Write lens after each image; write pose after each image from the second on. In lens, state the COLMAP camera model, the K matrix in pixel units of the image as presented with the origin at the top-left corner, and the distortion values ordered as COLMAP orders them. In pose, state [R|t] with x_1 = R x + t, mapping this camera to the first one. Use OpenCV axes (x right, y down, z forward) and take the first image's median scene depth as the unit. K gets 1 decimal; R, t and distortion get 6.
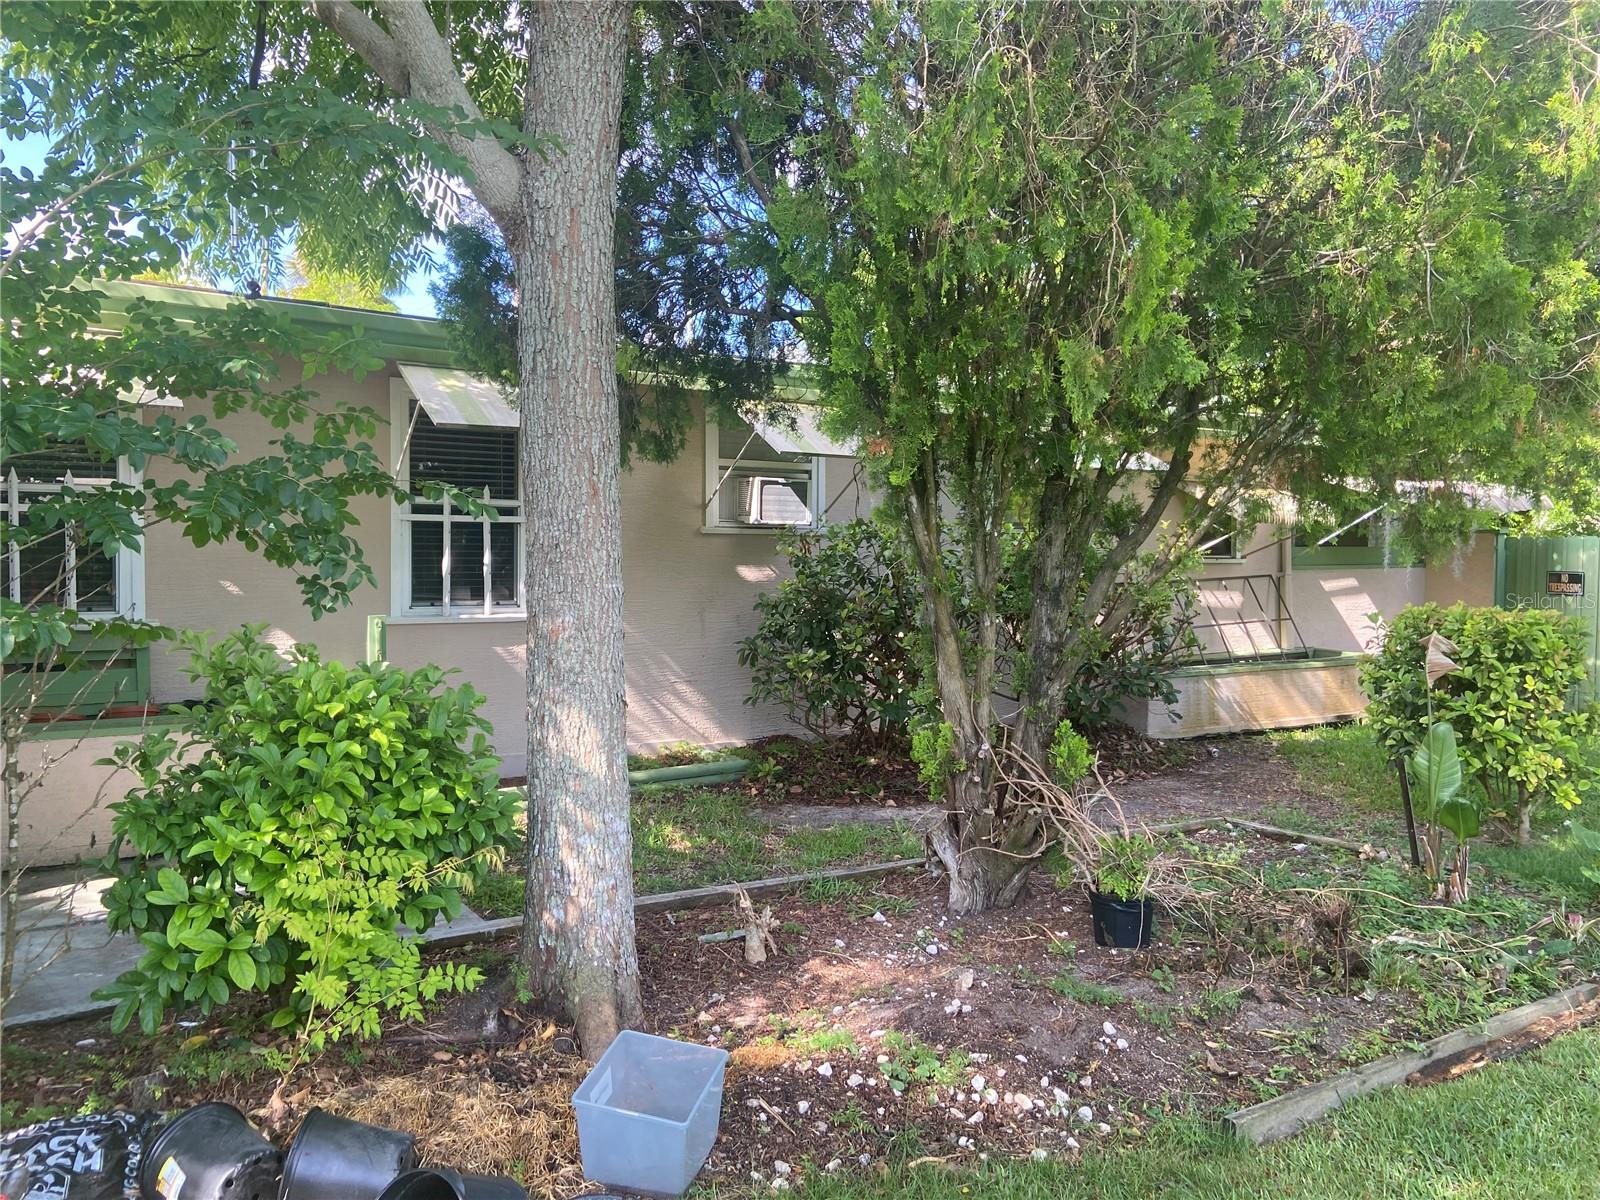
lens RADIAL K [[1210.9, 0, 784.8], [0, 1210.9, 586.9], [0, 0, 1]] dist [0.121300, -0.147218]
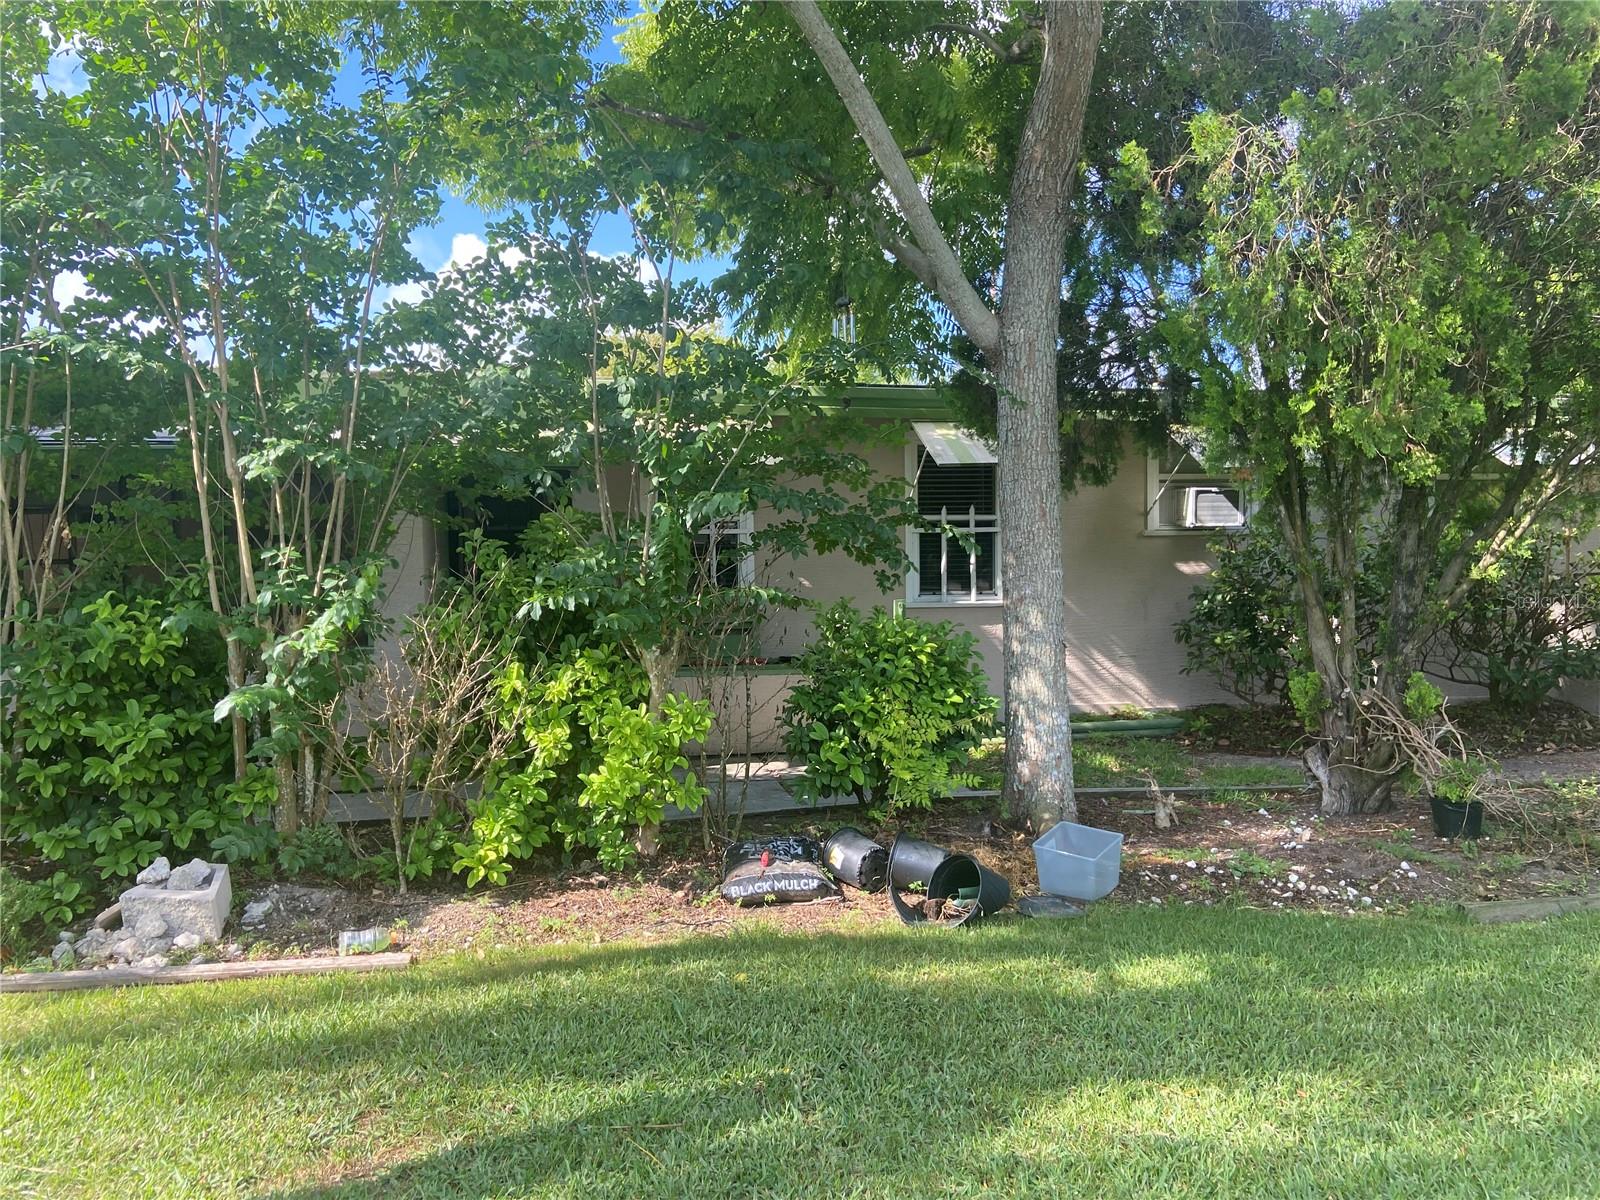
lens RADIAL K [[1210.9, 0, 784.8], [0, 1210.9, 586.9], [0, 0, 1]] dist [0.121300, -0.147218]
pose [[0.926477, -0.009881, -0.376223, 0.103437], [0.008173, 0.999948, -0.006137, 0.021071], [0.376264, 0.002611, 0.926509, -0.491818]]
